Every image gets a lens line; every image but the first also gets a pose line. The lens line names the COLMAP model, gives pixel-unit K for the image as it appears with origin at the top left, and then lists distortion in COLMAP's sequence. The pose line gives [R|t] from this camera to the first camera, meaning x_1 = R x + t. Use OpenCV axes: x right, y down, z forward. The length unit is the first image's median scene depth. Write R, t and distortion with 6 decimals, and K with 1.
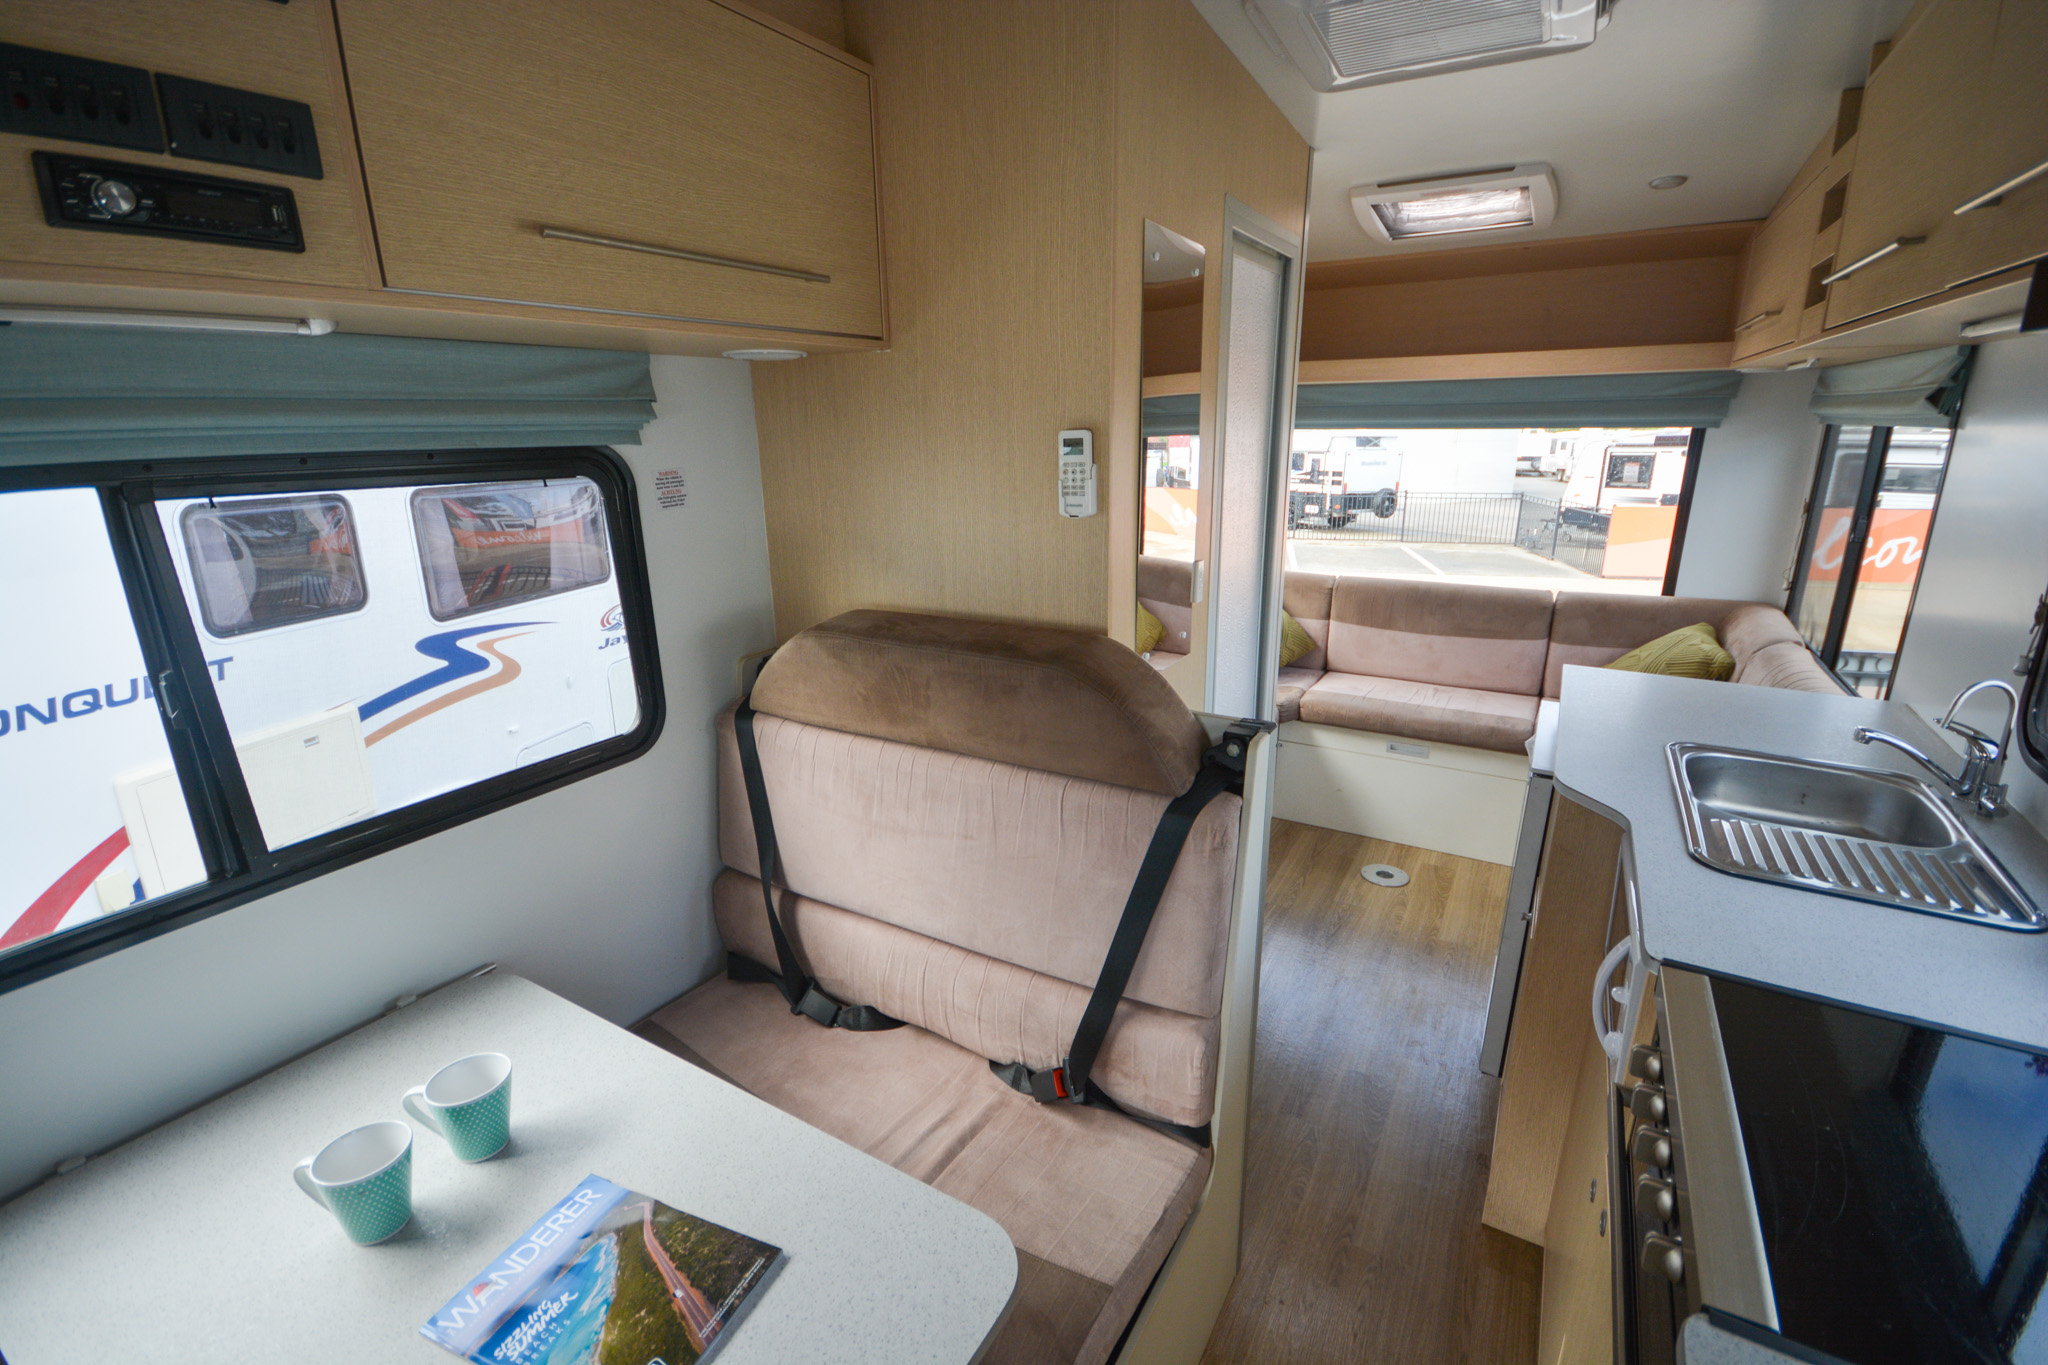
lens RADIAL K [[895.7, 0, 1019.1], [0, 895.7, 688.6], [0, 0, 1]] dist [0.010764, -0.014602]
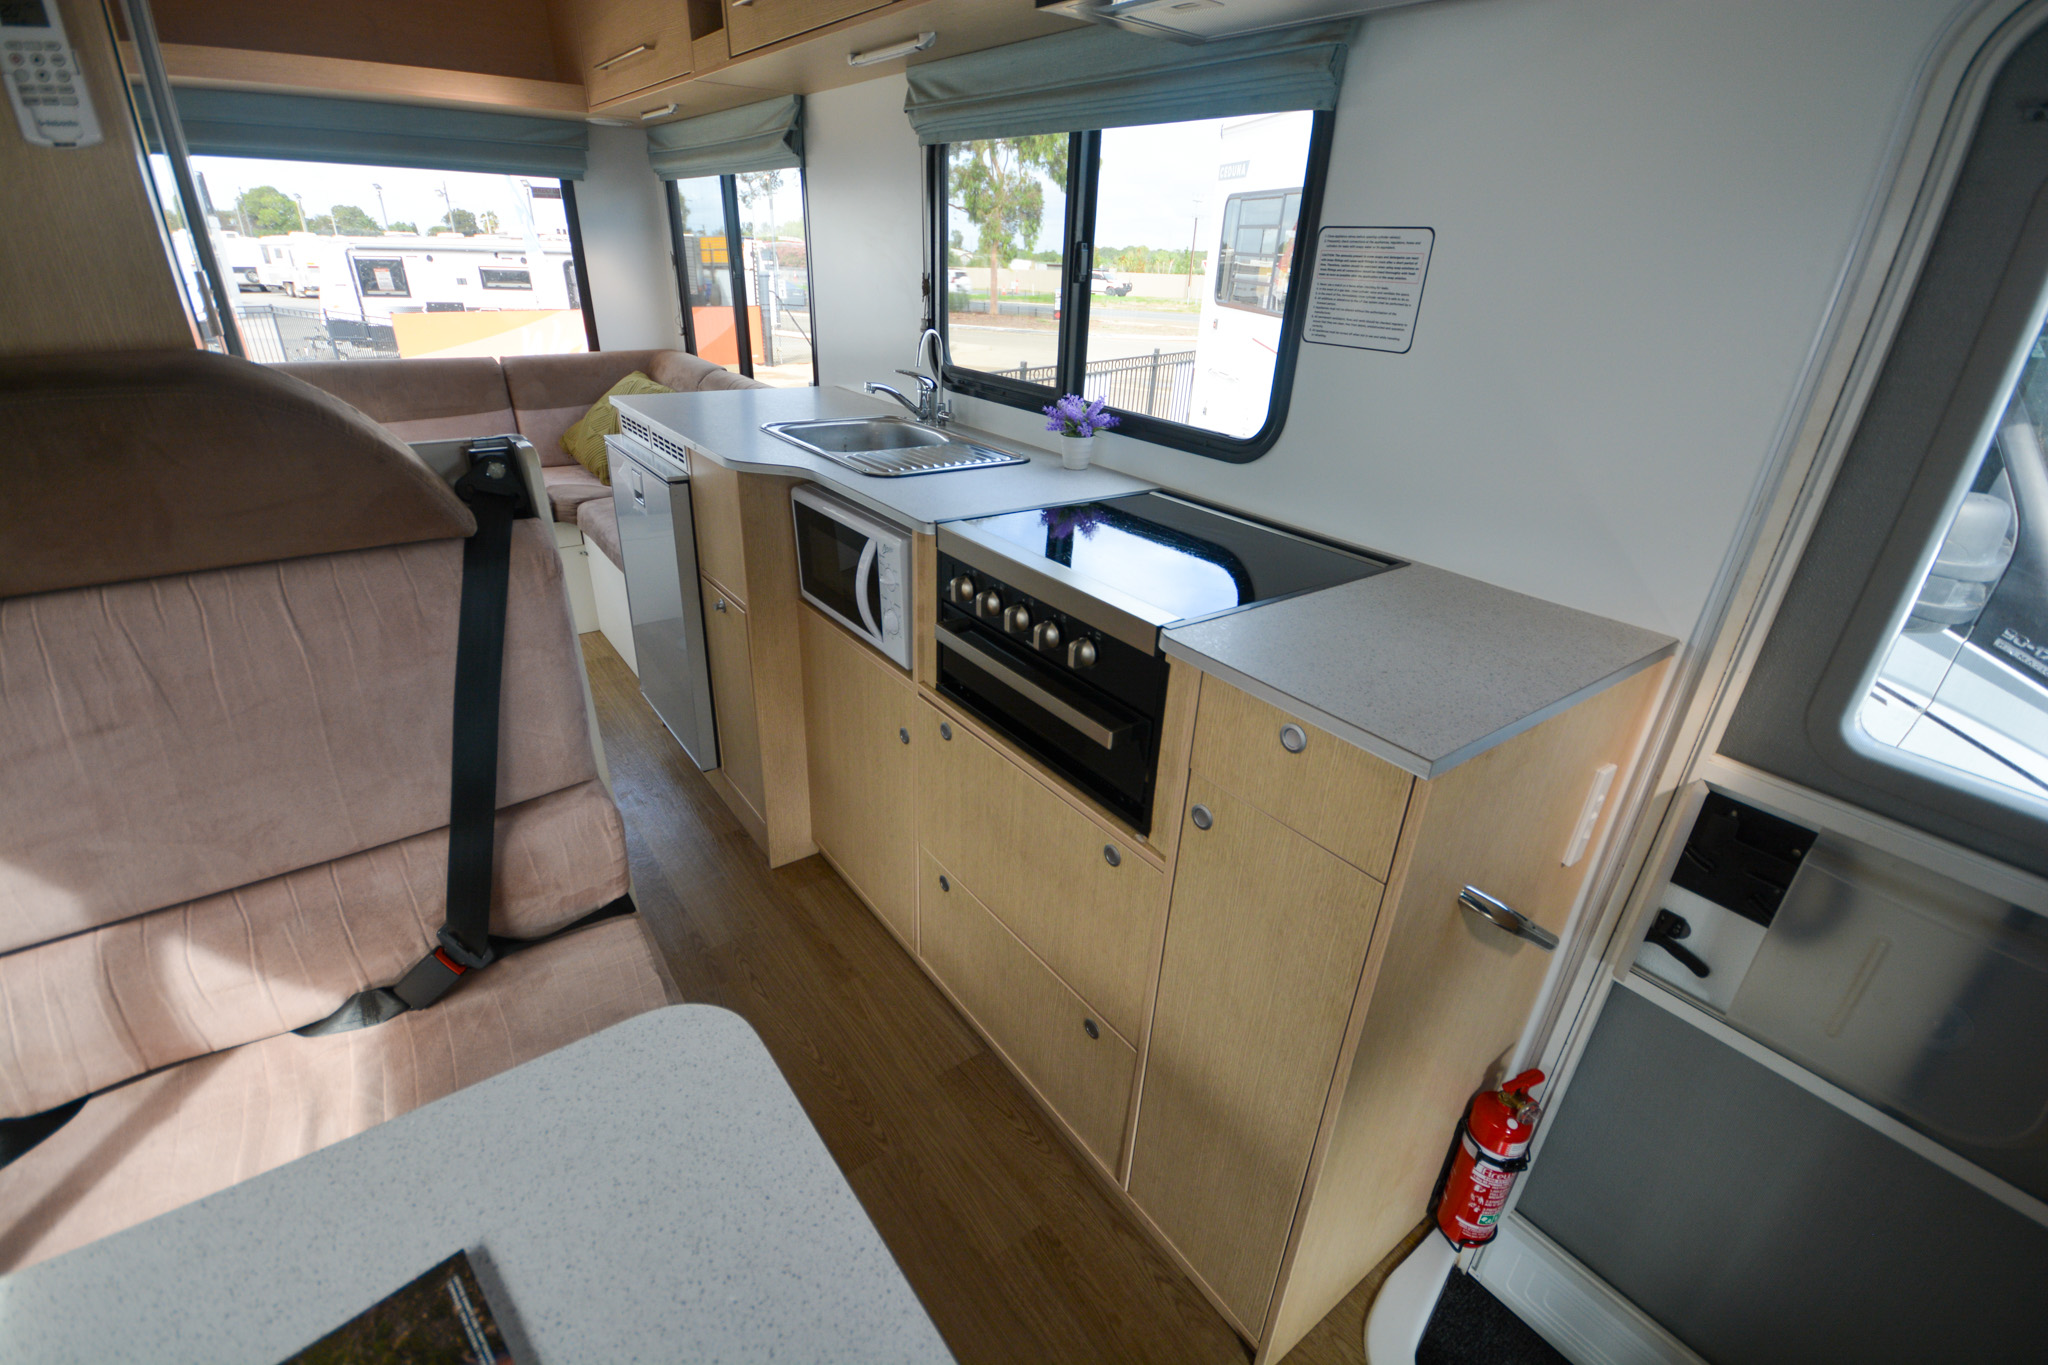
lens RADIAL K [[895.7, 0, 1019.1], [0, 895.7, 688.6], [0, 0, 1]] dist [0.010764, -0.014602]
pose [[0.380240, -0.380986, 0.842773, -0.289401], [0.222170, 0.922162, 0.316636, 0.083927], [-0.897807, 0.066841, 0.435287, 0.198783]]
